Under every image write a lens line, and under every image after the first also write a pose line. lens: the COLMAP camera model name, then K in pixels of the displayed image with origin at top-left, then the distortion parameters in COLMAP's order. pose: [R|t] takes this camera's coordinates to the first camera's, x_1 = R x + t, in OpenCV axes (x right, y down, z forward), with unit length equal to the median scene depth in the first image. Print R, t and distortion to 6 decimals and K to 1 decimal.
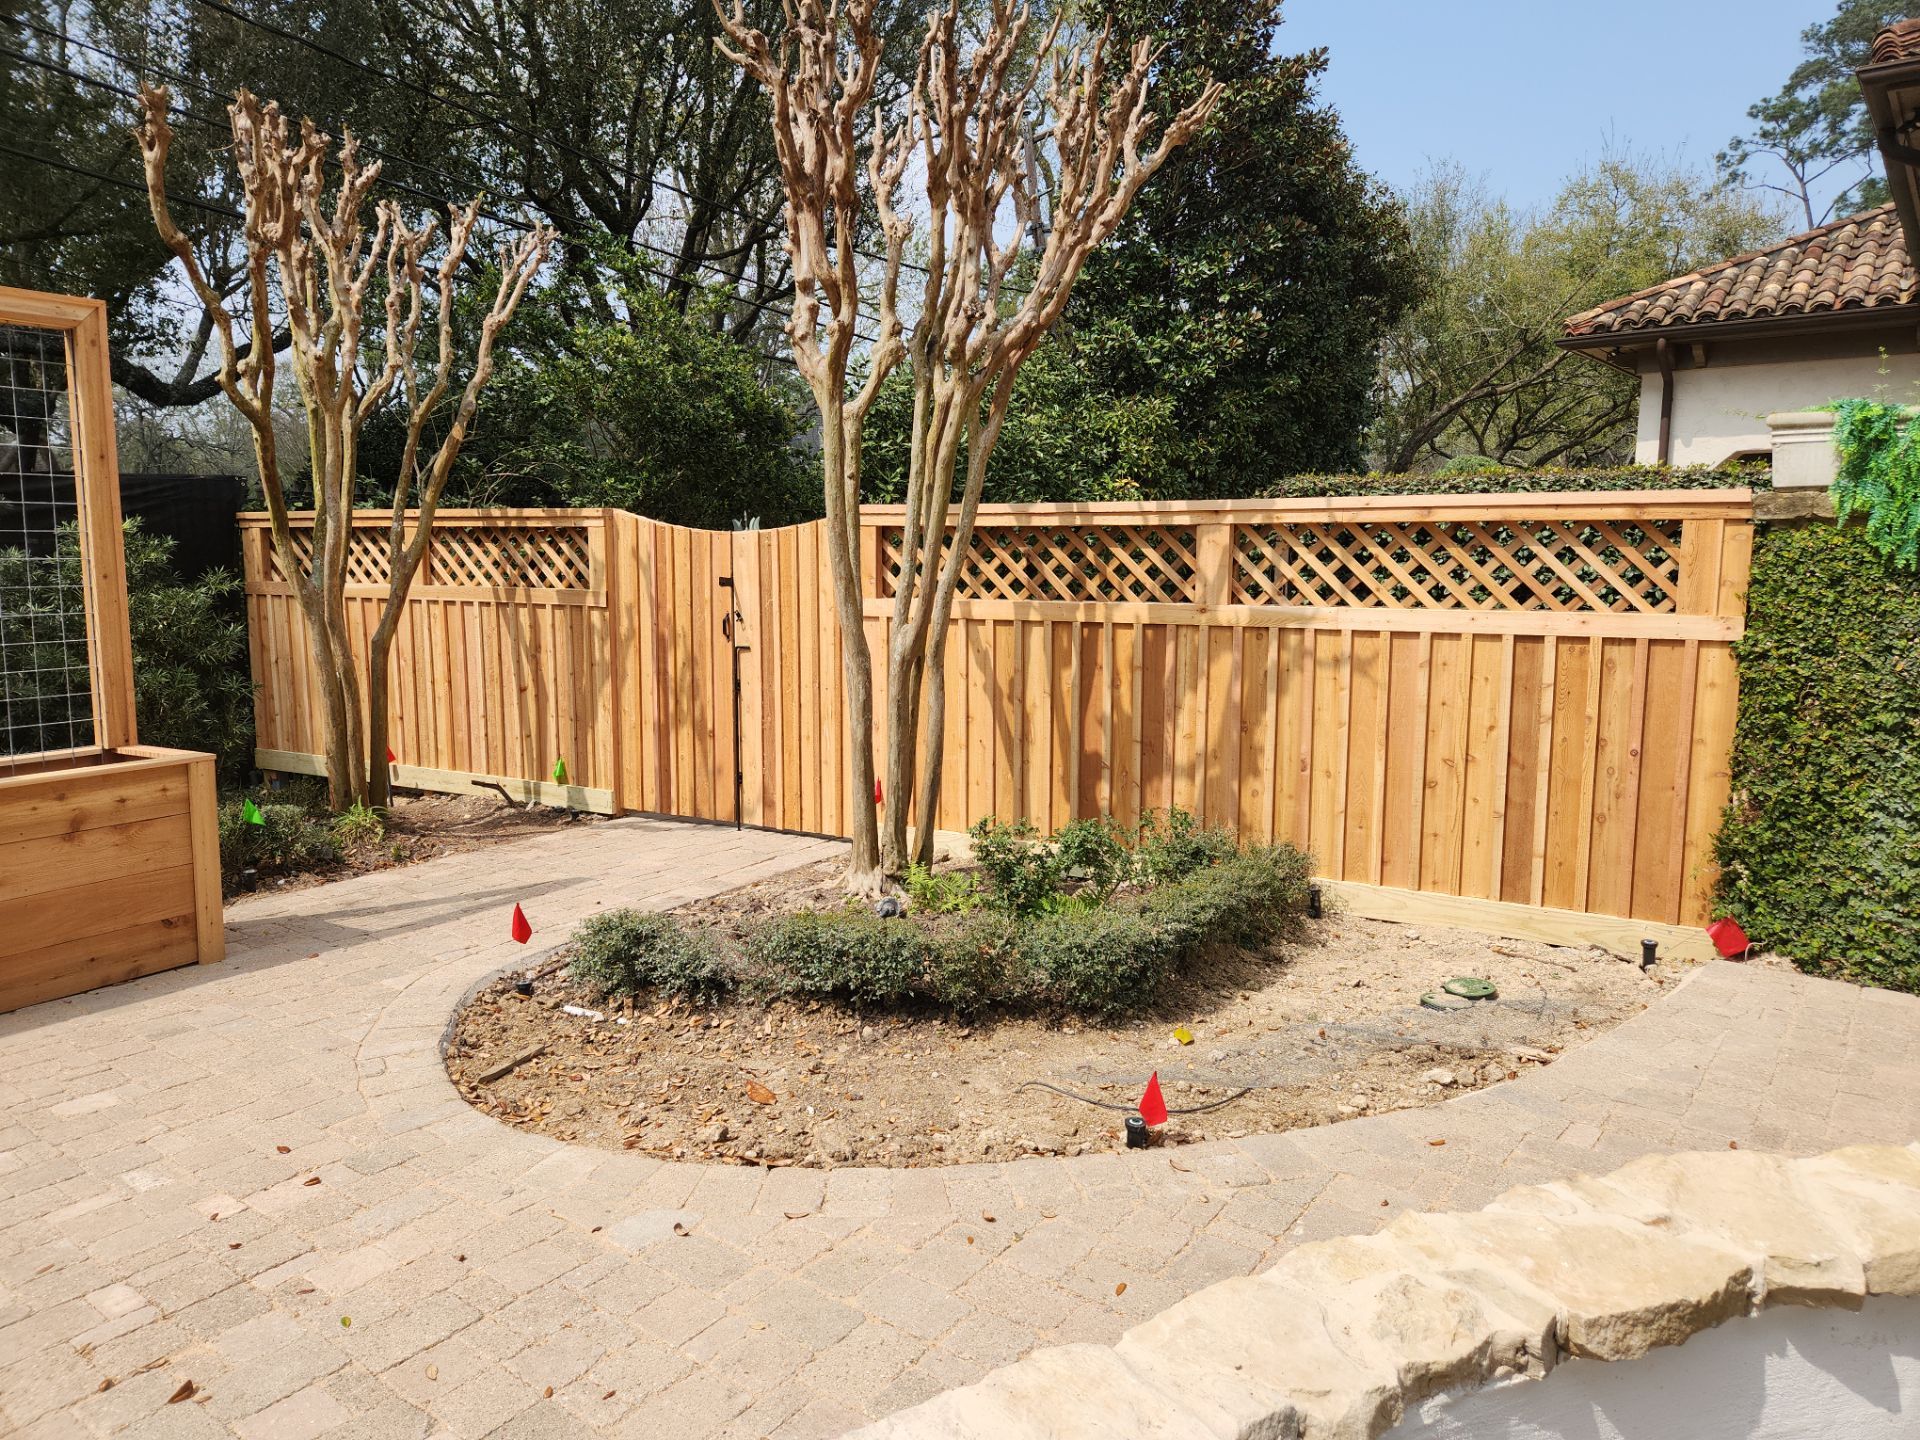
lens RADIAL K [[1281.3, 0, 935.4], [0, 1281.3, 703.4], [0, 0, 1]] dist [0.081315, -0.068704]
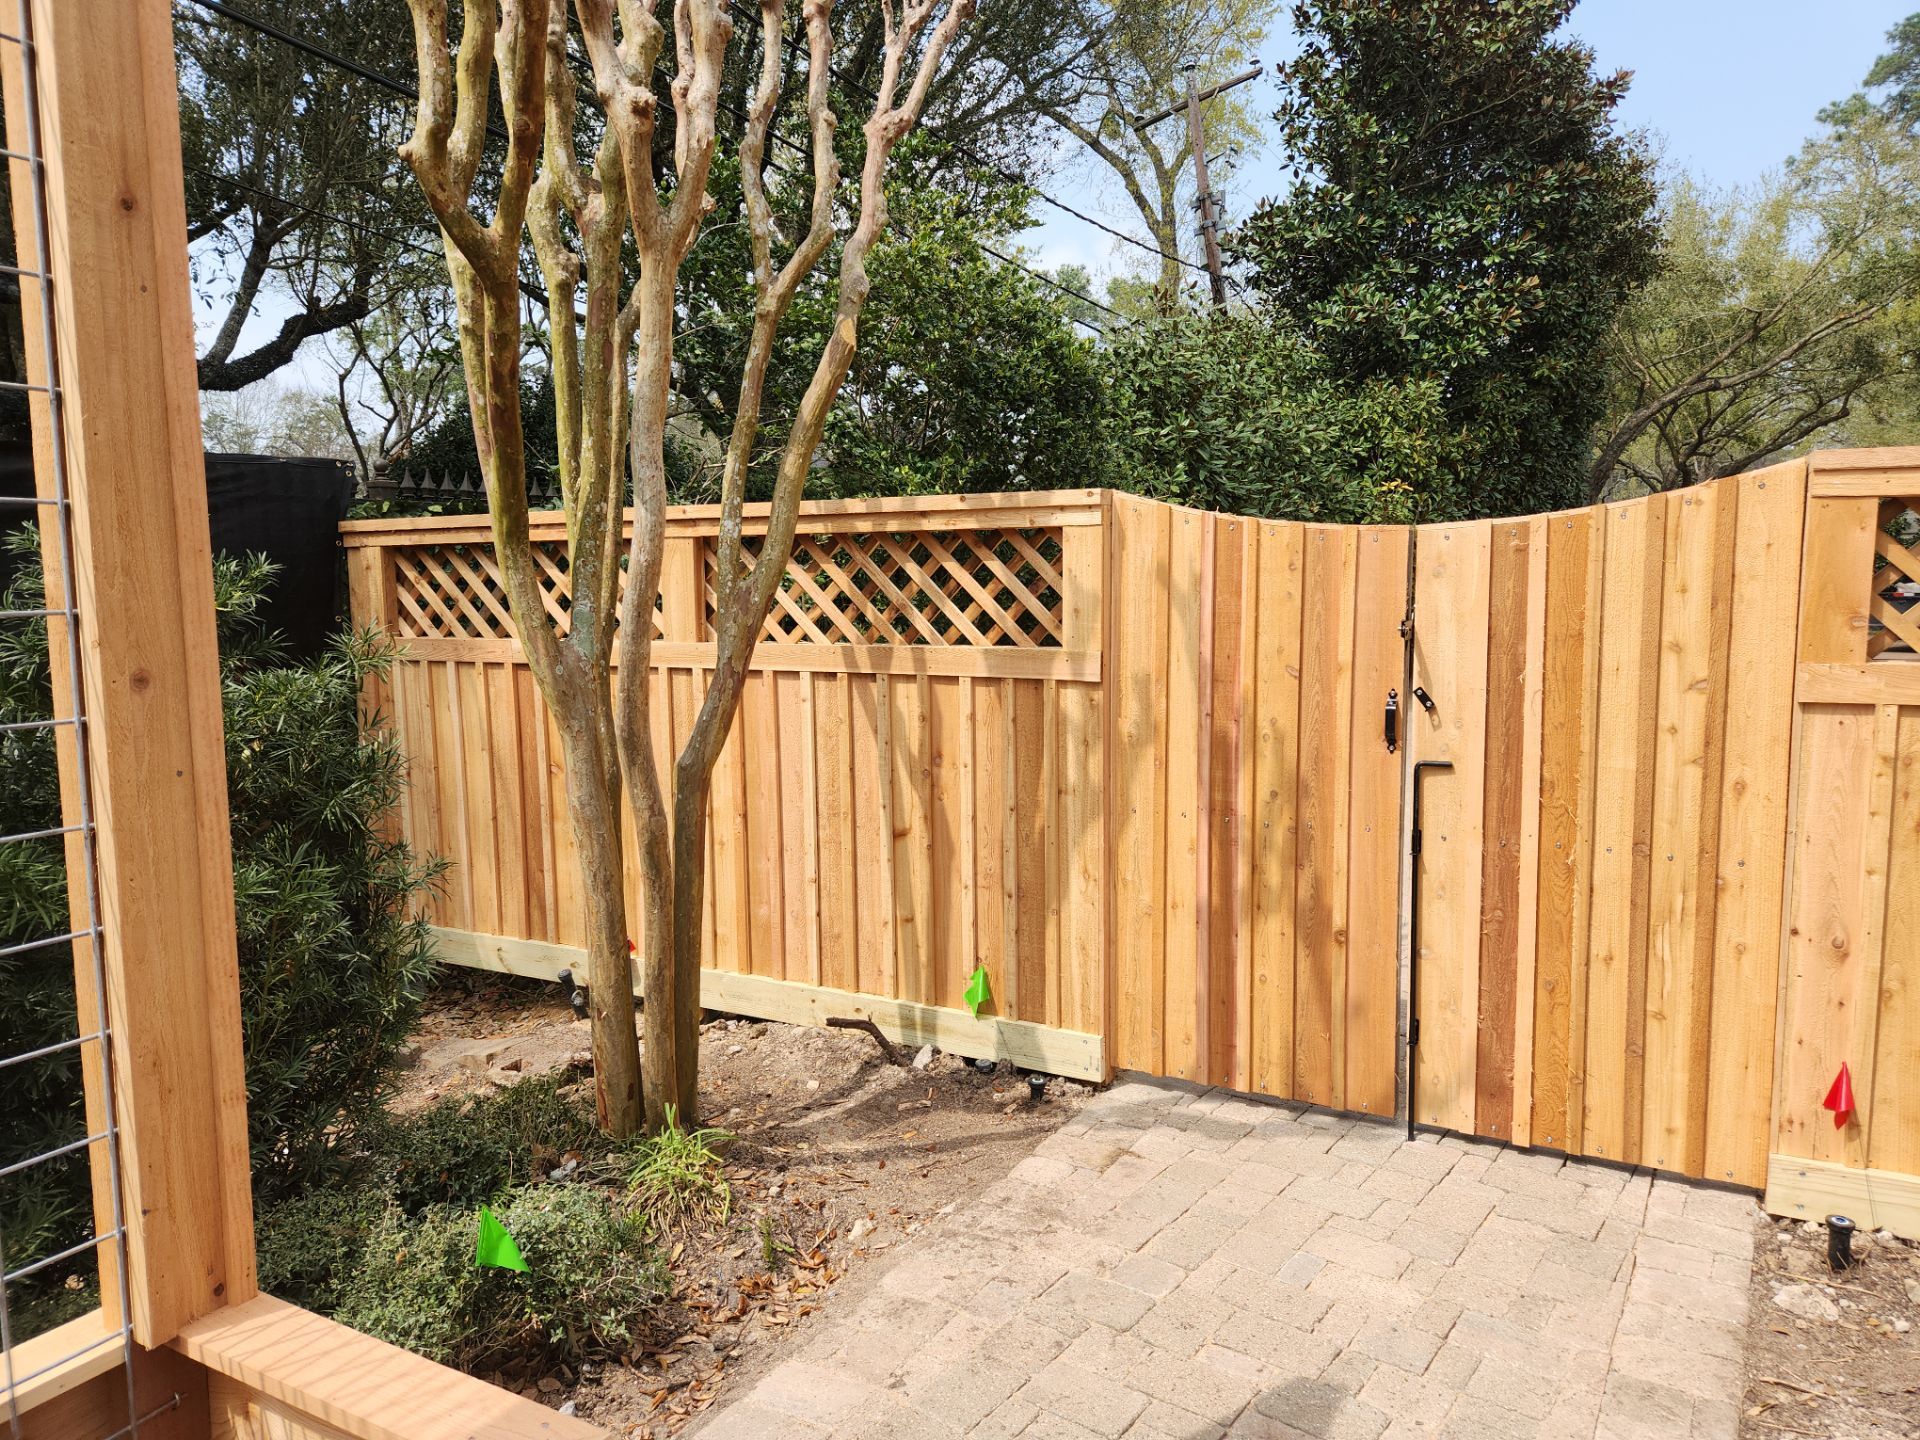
lens RADIAL K [[1282.7, 0, 970.5], [0, 1282.7, 709.0], [0, 0, 1]] dist [0.082367, -0.072664]
pose [[0.999716, -0.015993, 0.017659, -0.342045], [0.016312, 0.999703, -0.018098, -0.060227], [-0.017365, 0.018381, 0.999680, 0.531714]]
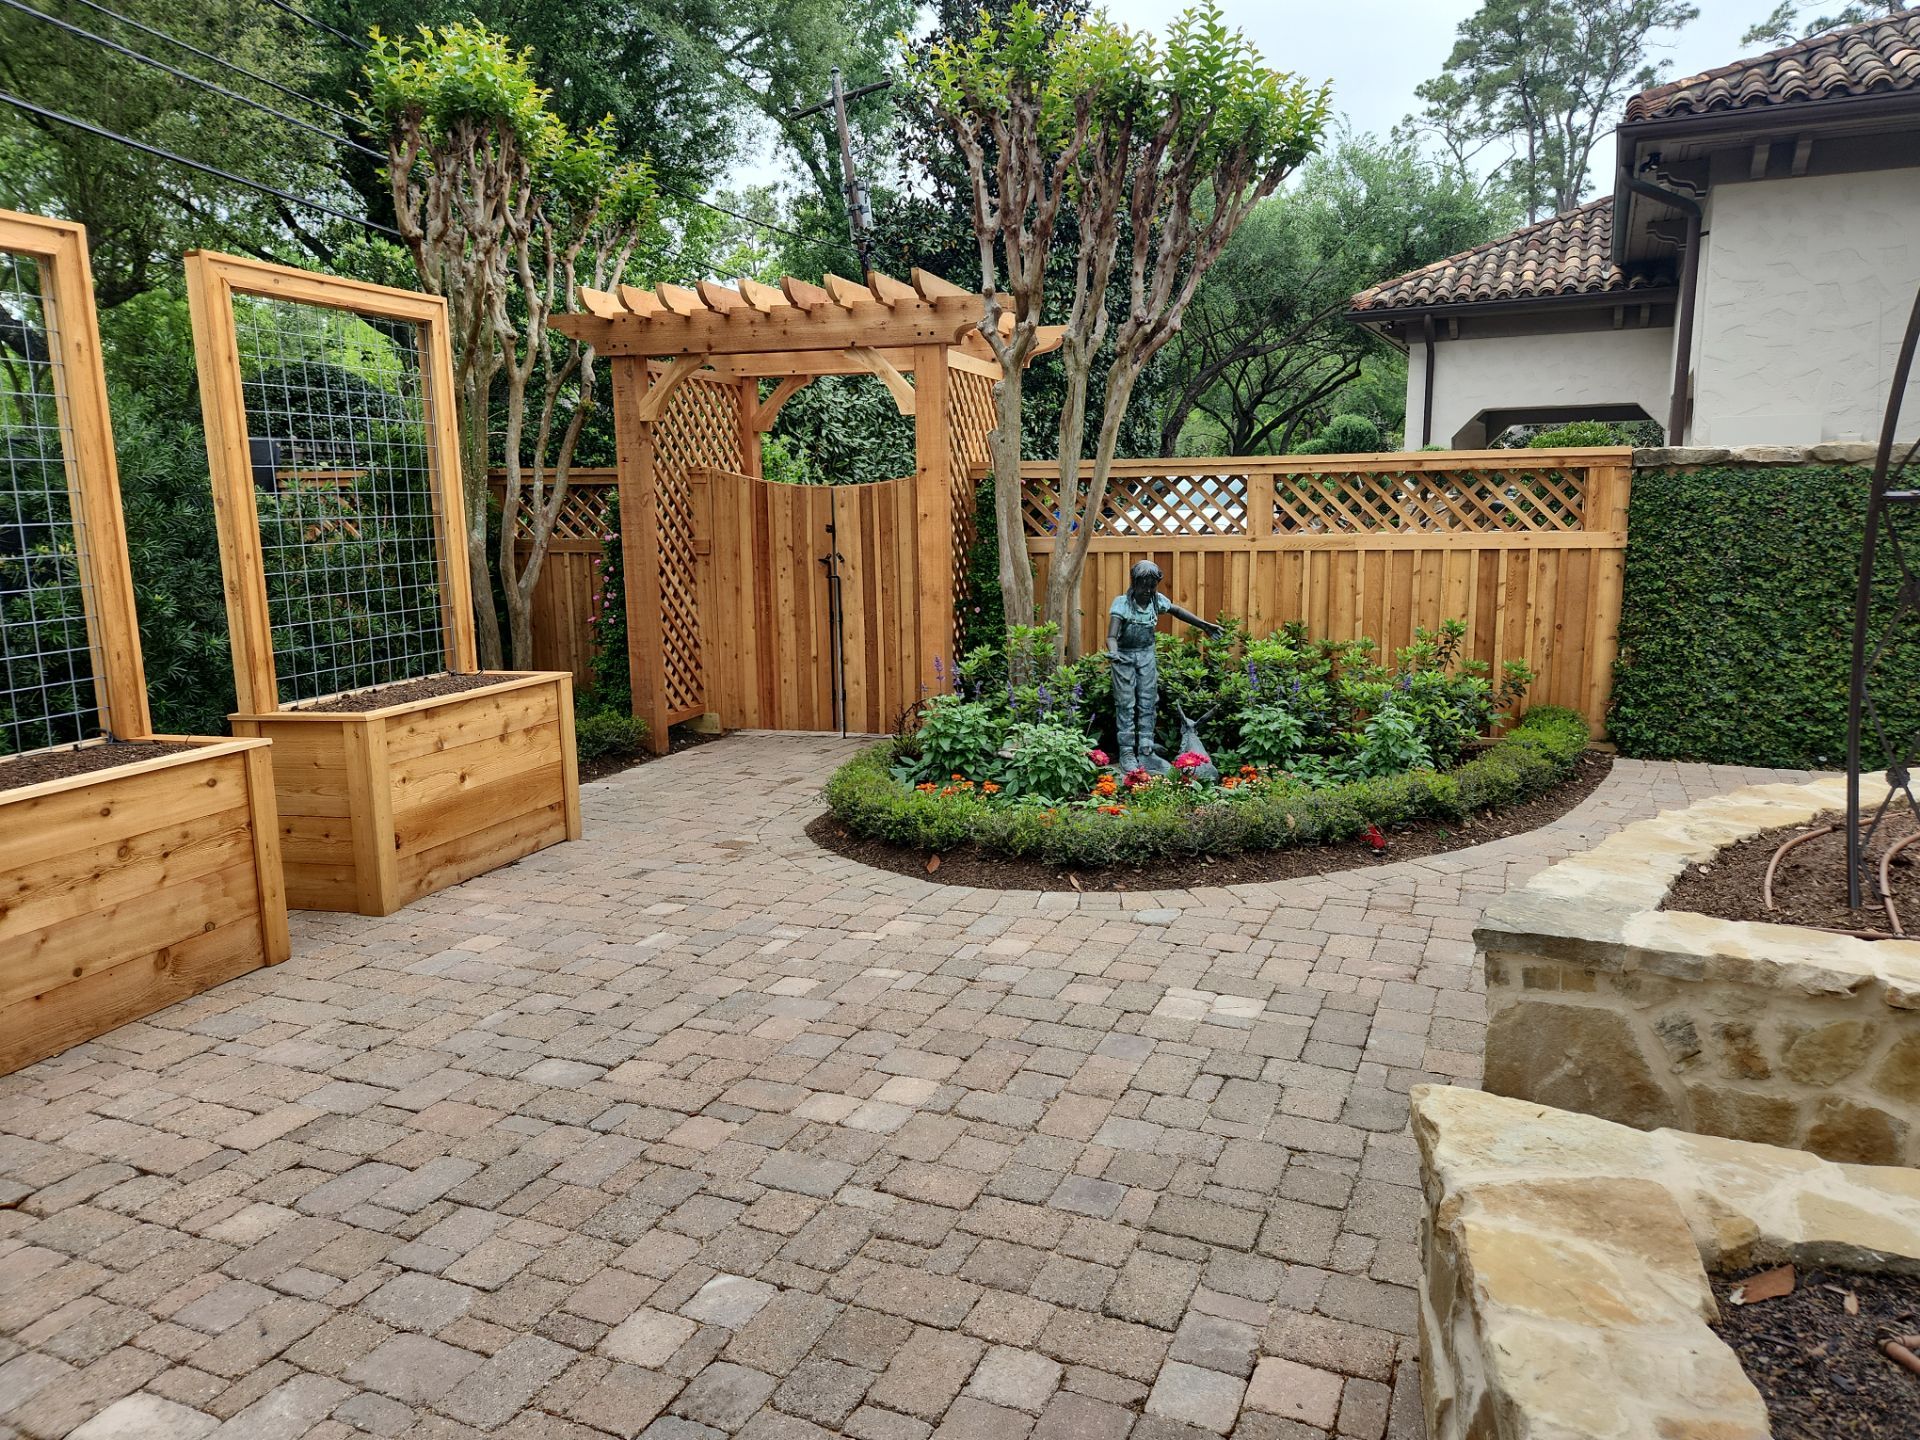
lens RADIAL K [[1308.7, 0, 987.8], [0, 1308.7, 714.6], [0, 0, 1]] dist [0.087323, -0.080298]
pose [[0.968895, -0.056011, 0.241052, -0.331424], [0.045850, 0.997815, 0.047562, 0.026091], [-0.243189, -0.035031, 0.969346, -0.219285]]
